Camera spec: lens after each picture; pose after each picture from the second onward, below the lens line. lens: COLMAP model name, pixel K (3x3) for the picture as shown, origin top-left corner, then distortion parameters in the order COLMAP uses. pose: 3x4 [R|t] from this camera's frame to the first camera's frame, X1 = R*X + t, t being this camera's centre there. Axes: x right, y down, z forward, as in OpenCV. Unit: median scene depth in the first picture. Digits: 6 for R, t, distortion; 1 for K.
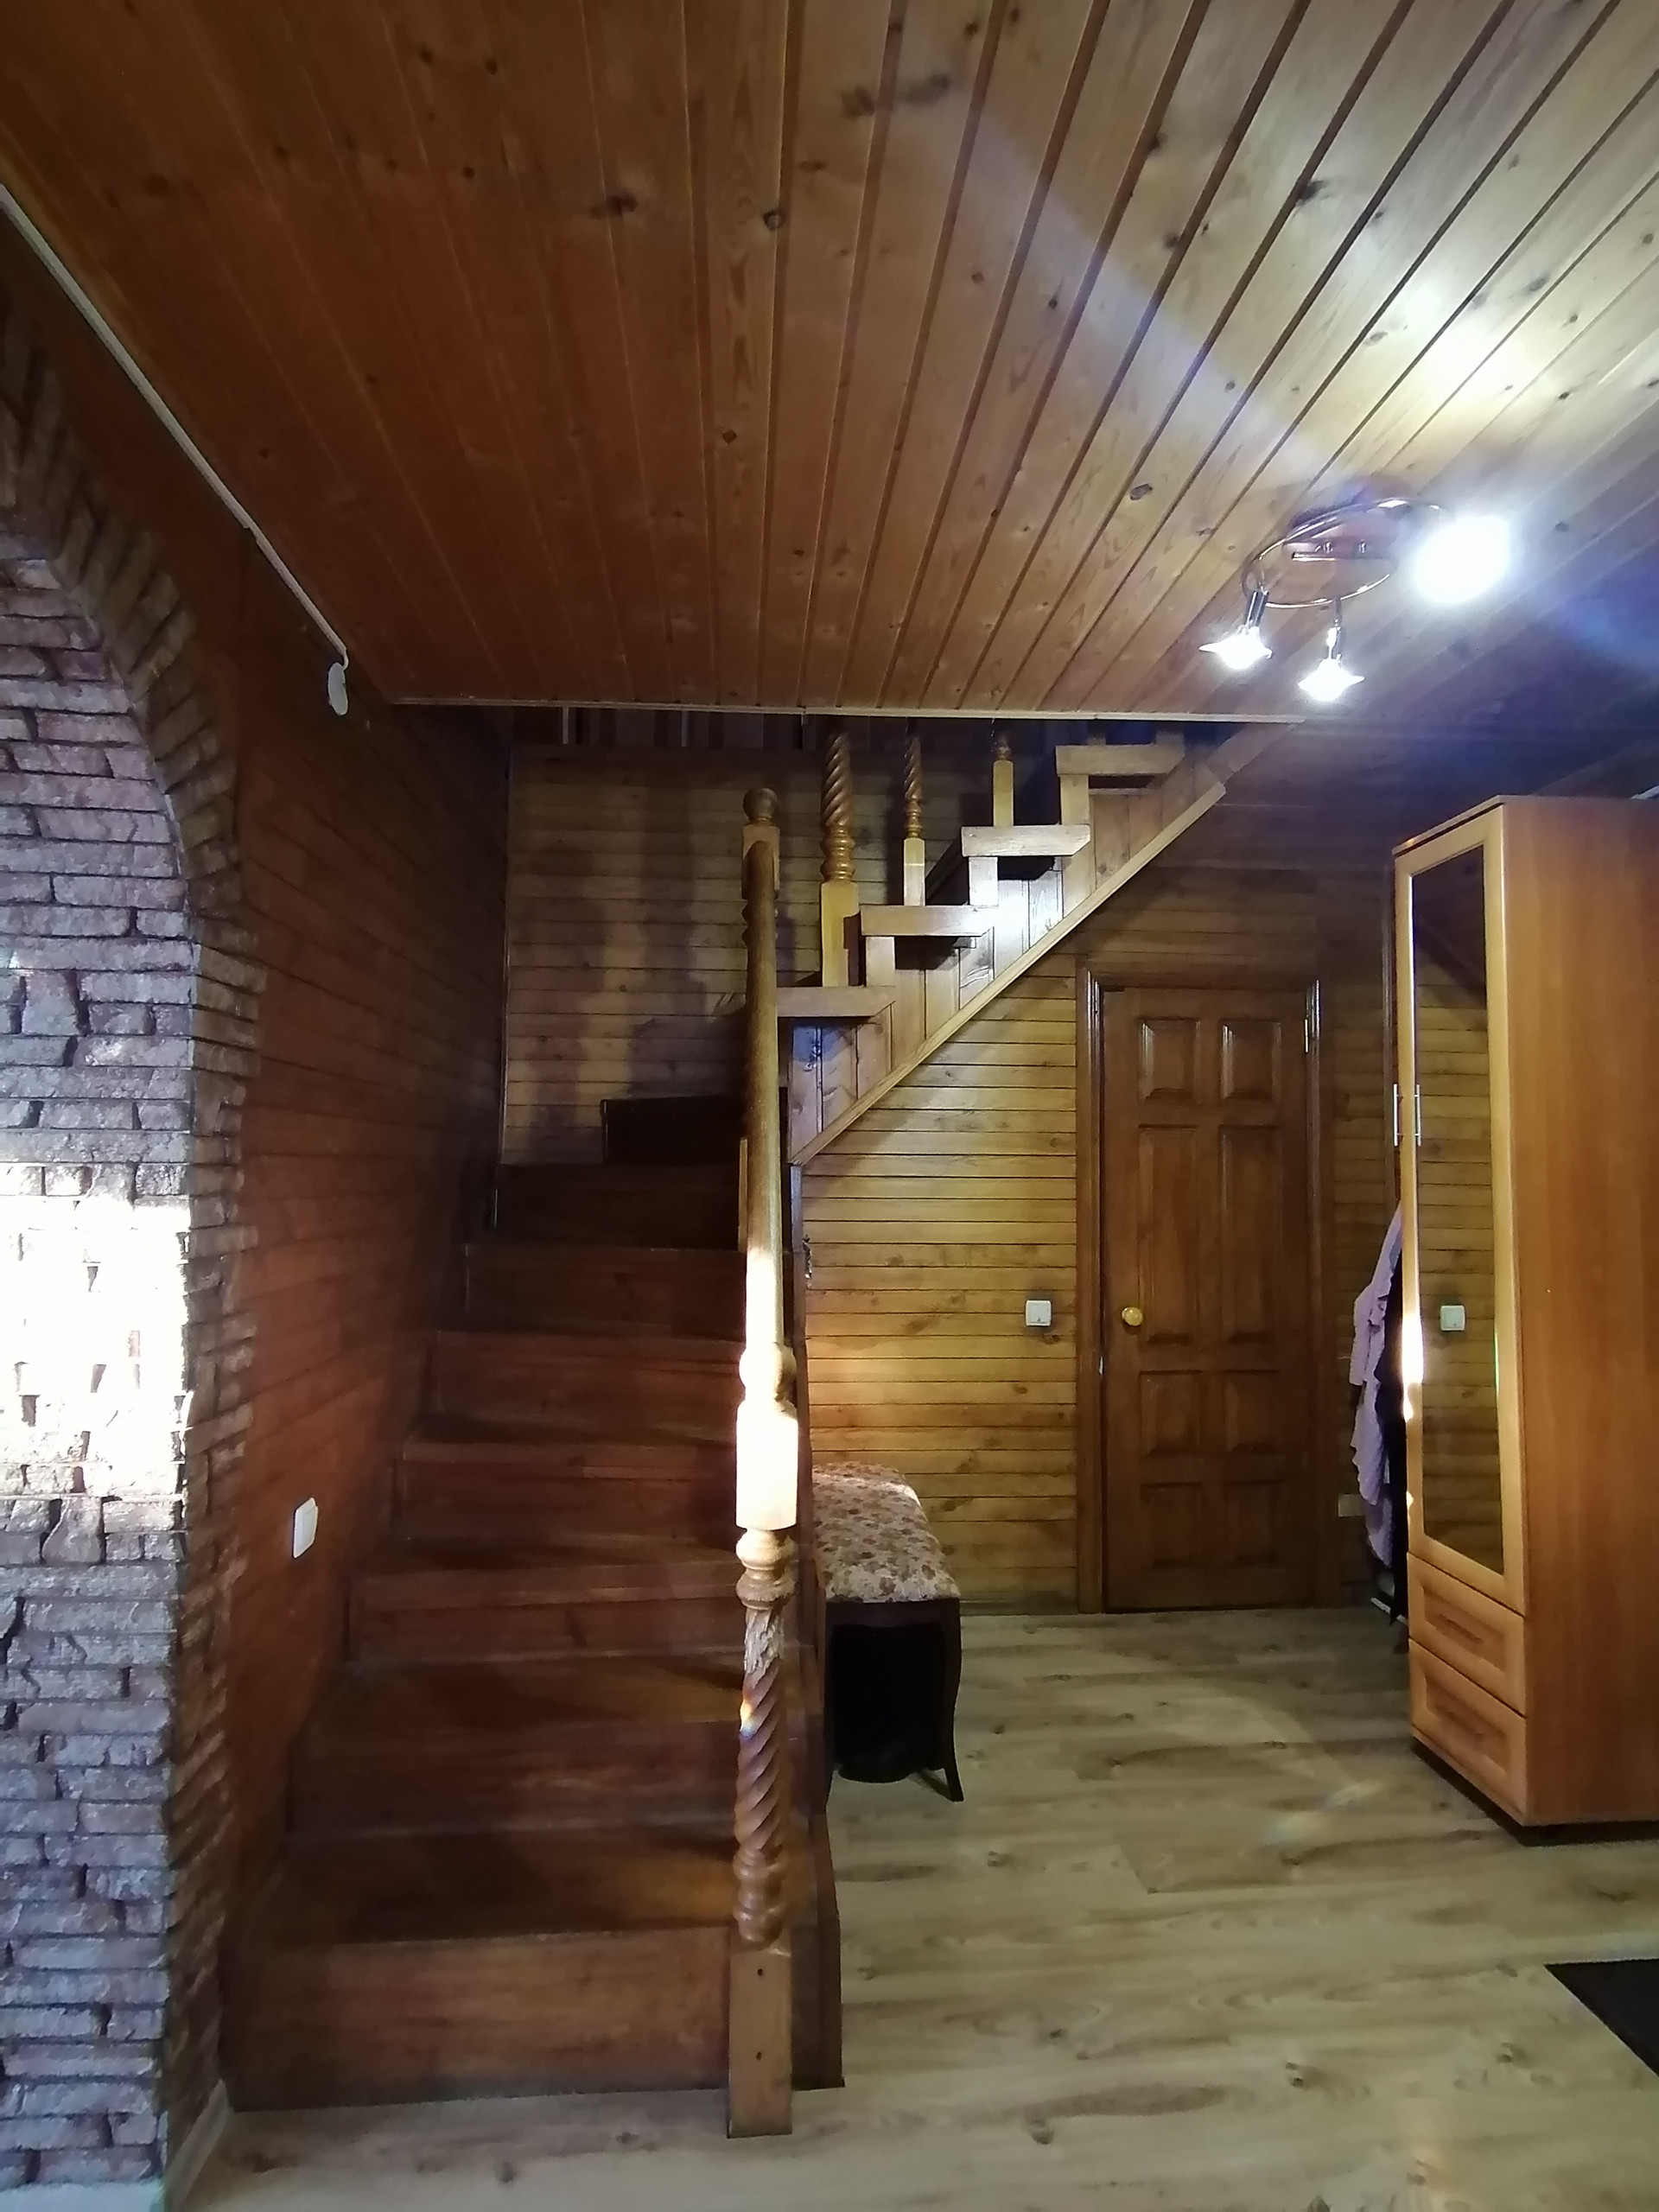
lens RADIAL K [[1122.1, 0, 829.5], [0, 1122.1, 1106.0], [0, 0, 1]] dist [0.061449, -0.036092]
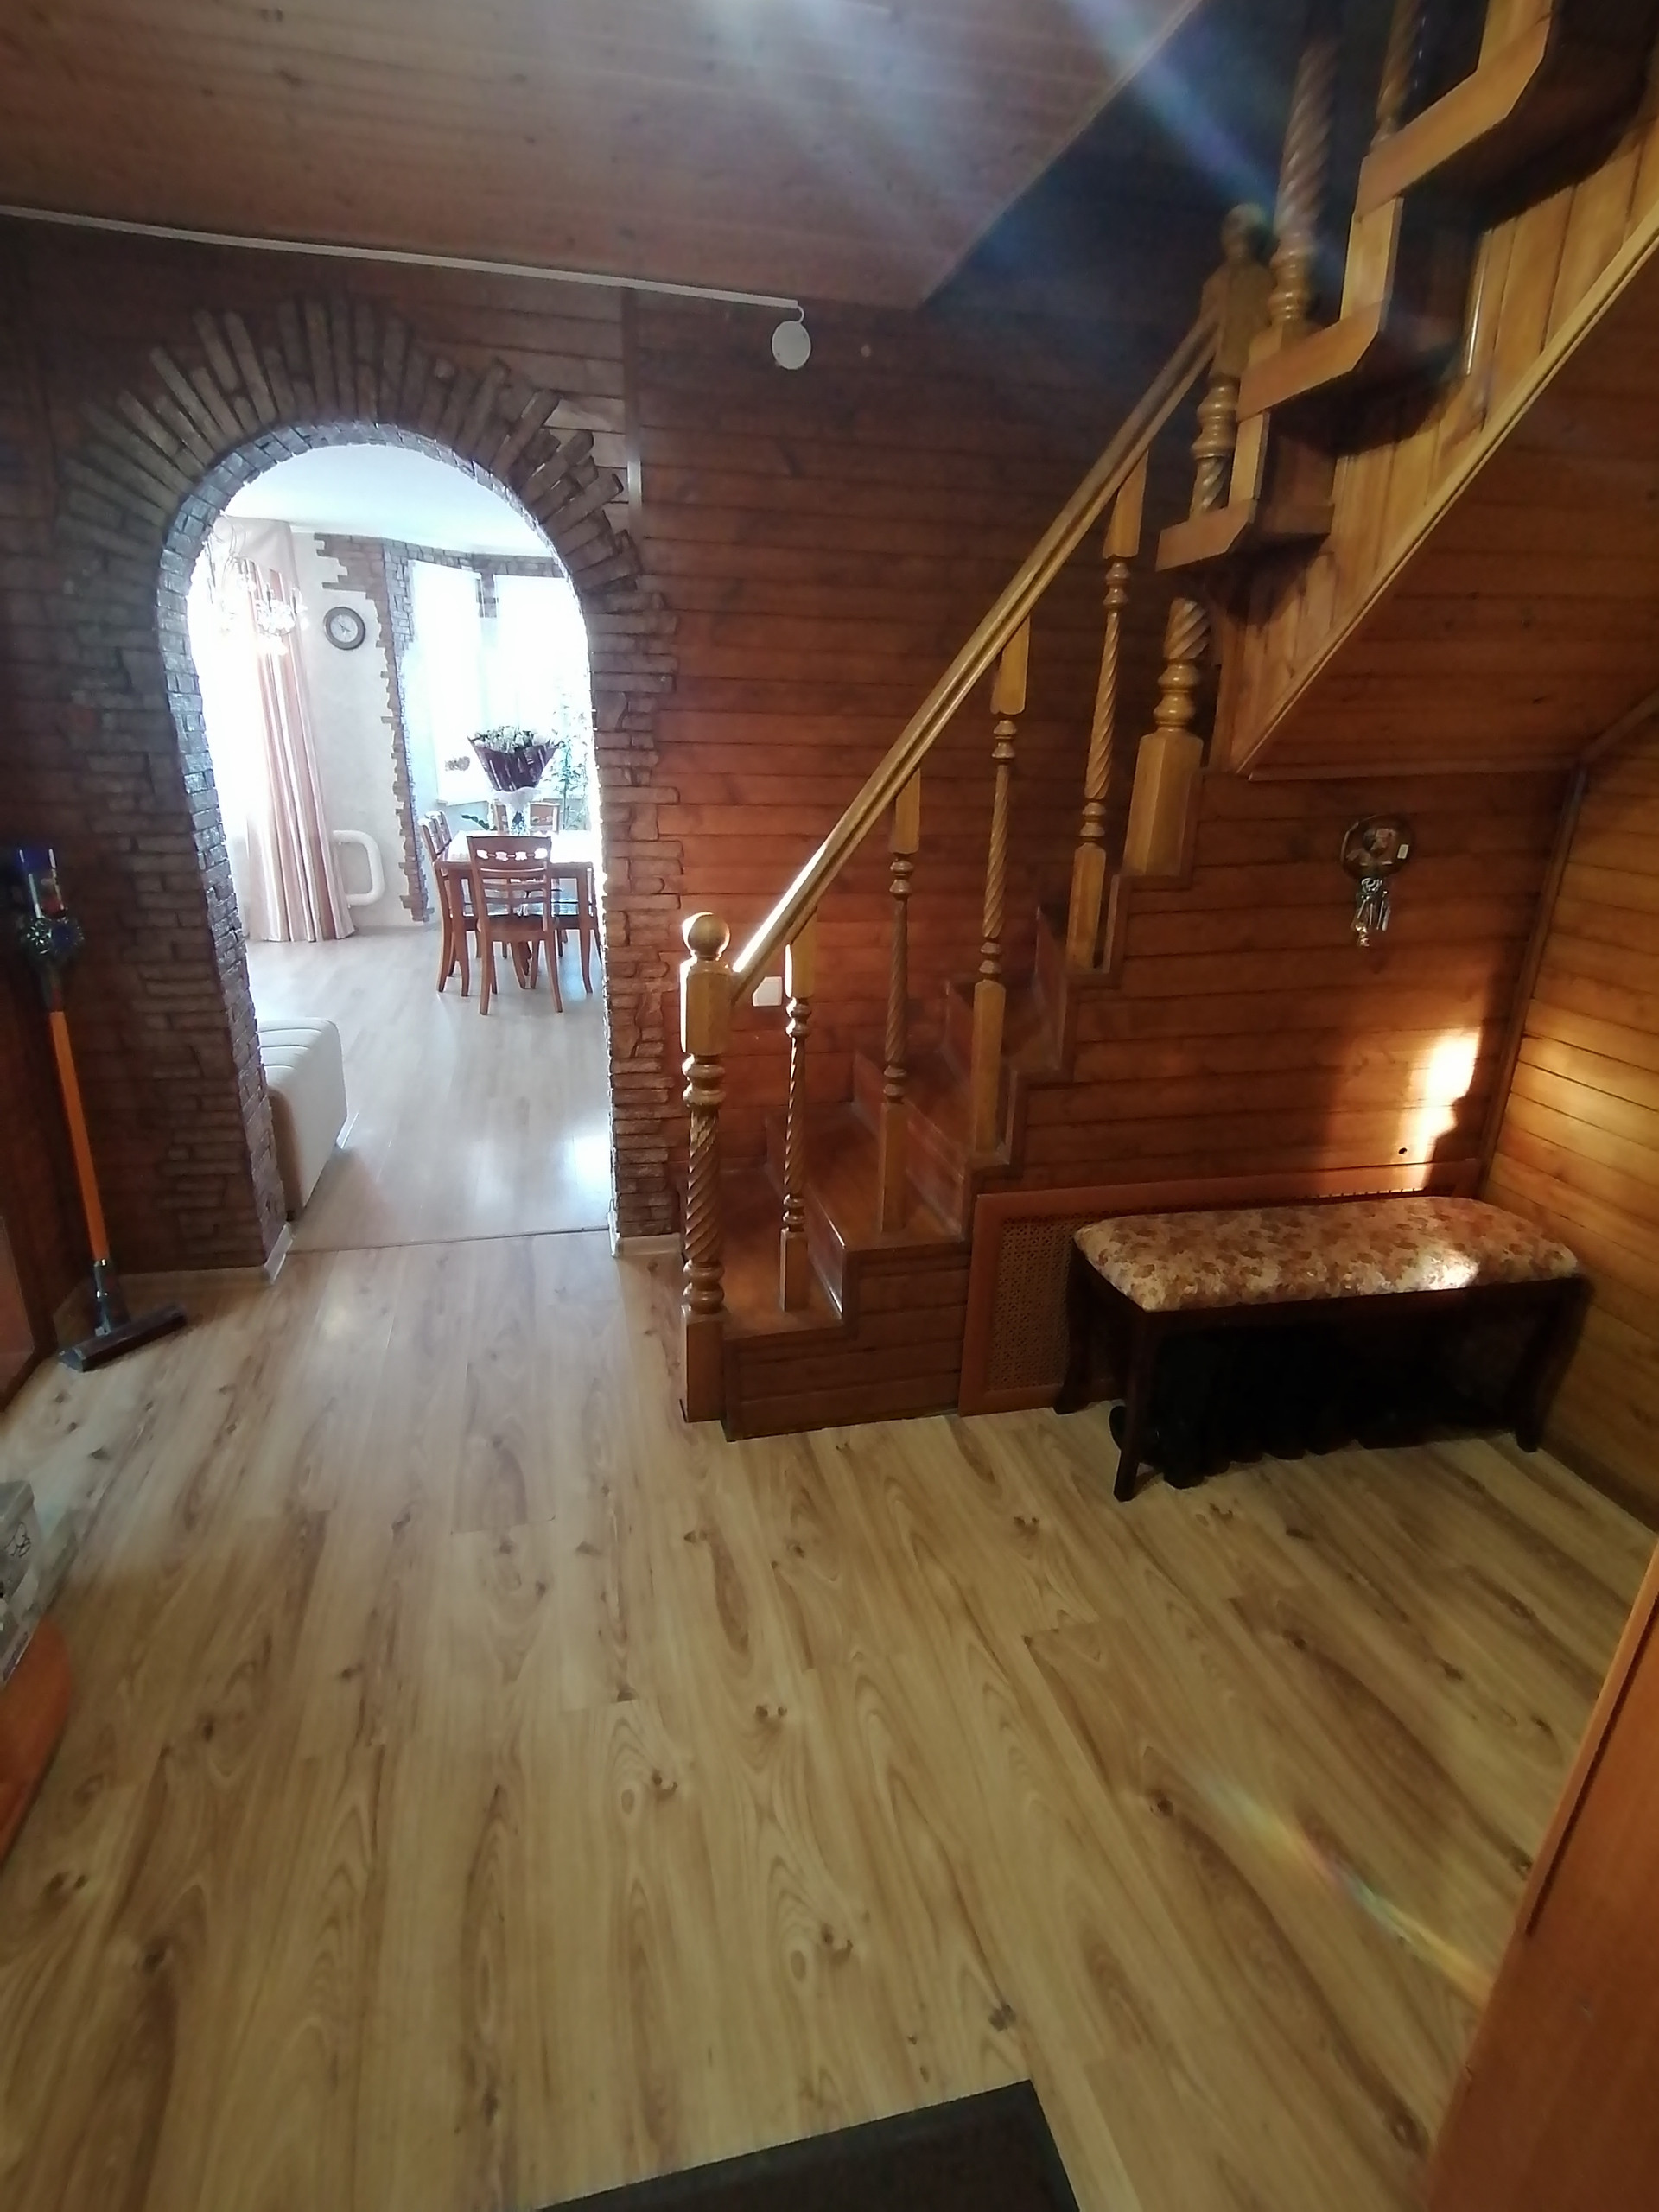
lens RADIAL K [[1122.1, 0, 829.5], [0, 1122.1, 1106.0], [0, 0, 1]] dist [0.061449, -0.036092]
pose [[0.147159, 0.322721, -0.934984, 0.915650], [0.026647, 0.943639, 0.329903, 0.003972], [0.988754, -0.073463, 0.130265, 0.743862]]
